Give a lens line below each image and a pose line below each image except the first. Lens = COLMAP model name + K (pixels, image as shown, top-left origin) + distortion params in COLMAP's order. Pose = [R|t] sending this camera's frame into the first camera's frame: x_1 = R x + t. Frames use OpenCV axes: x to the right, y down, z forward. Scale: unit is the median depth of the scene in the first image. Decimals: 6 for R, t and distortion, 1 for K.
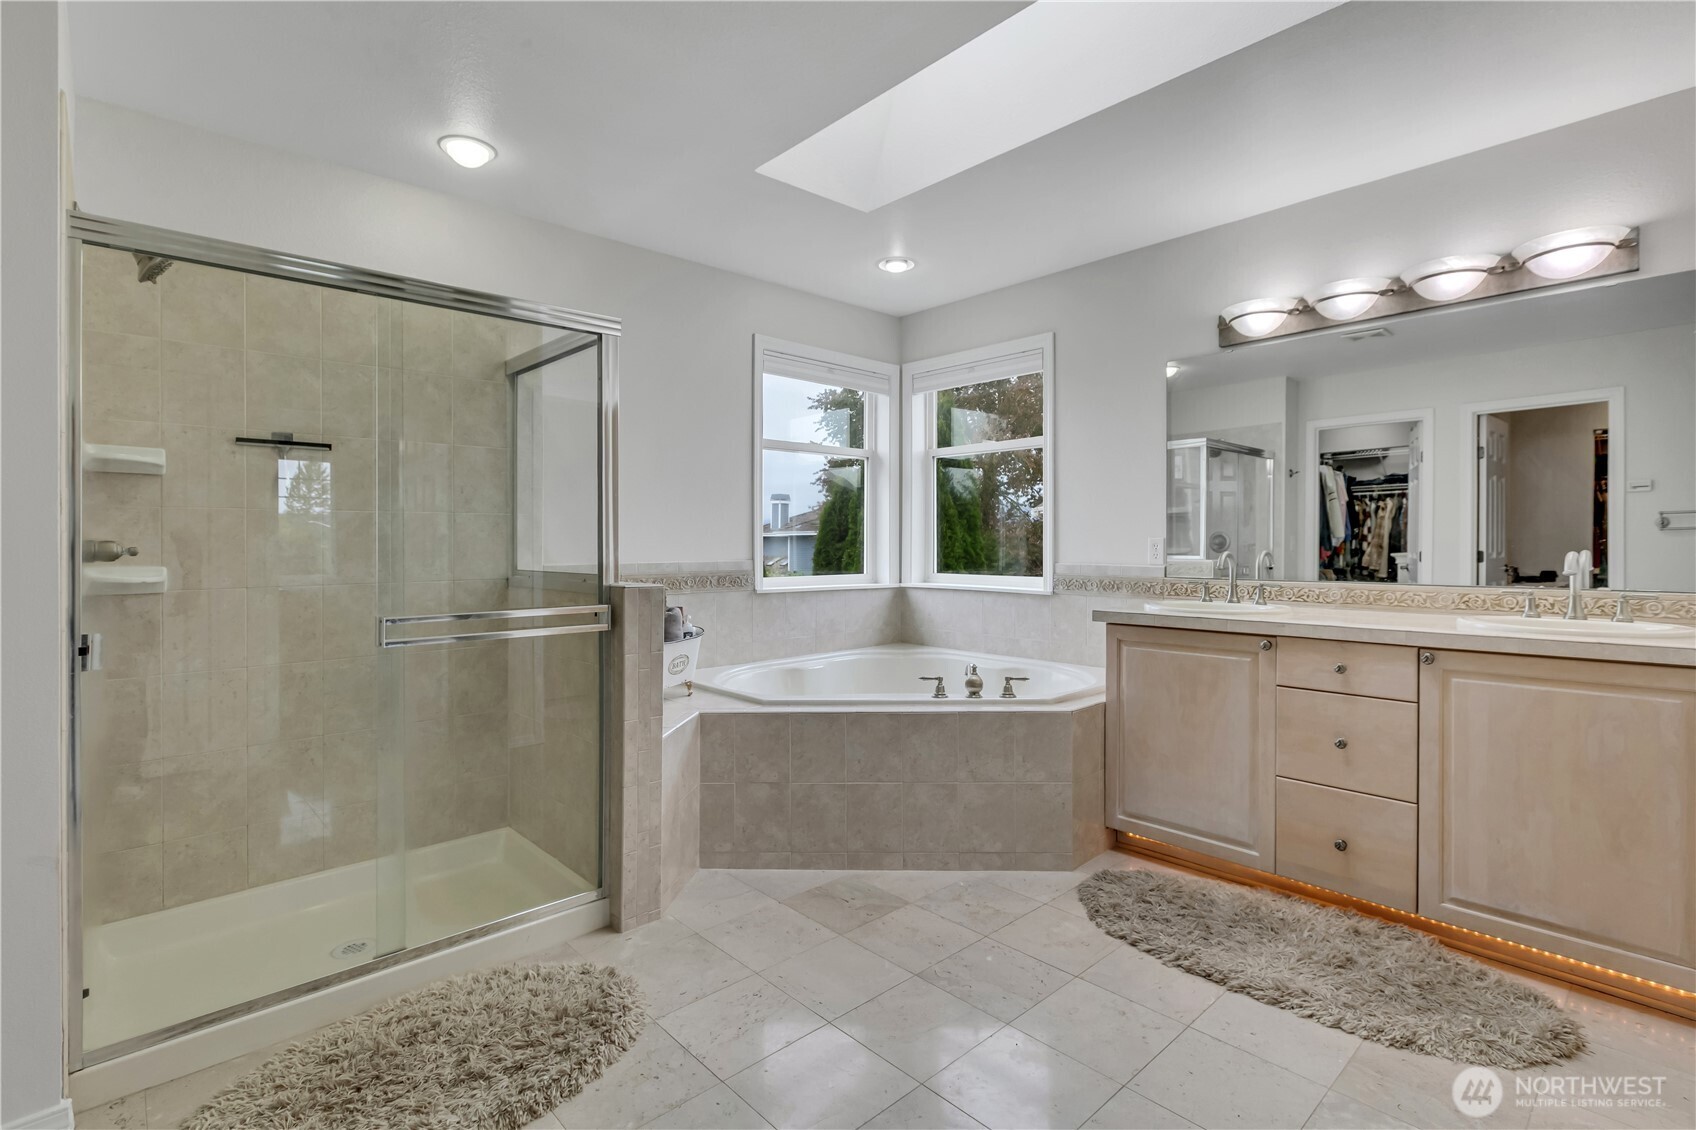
lens RADIAL K [[801.6, 0, 869.5], [0, 801.6, 535.8], [0, 0, 1]] dist [-0.000964, 0.000078]
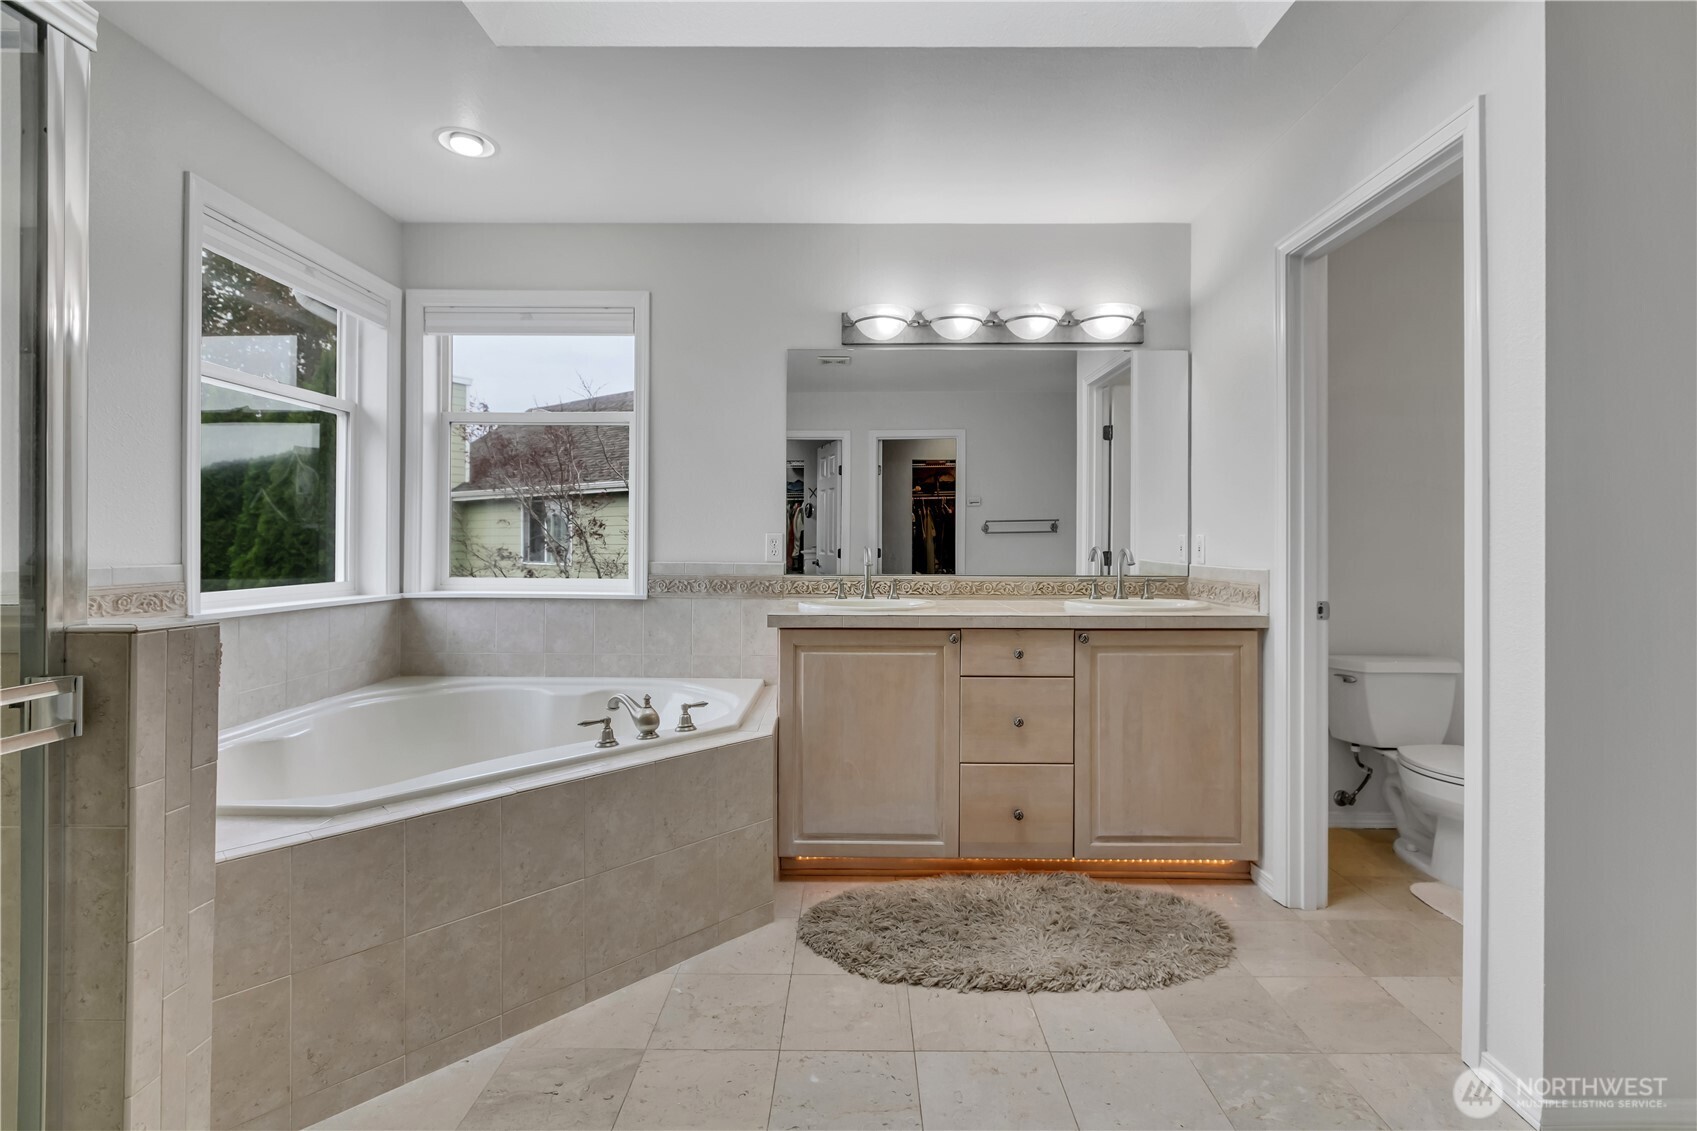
lens RADIAL K [[771.5, 0, 846.9], [0, 771.5, 536.8], [0, 0, 1]] dist [-0.001382, 0.000050]
pose [[0.693831, 0.009462, 0.720076, -0.292520], [-0.011826, 0.999929, -0.001744, 0.008269], [-0.720041, -0.007306, 0.693893, 0.377667]]
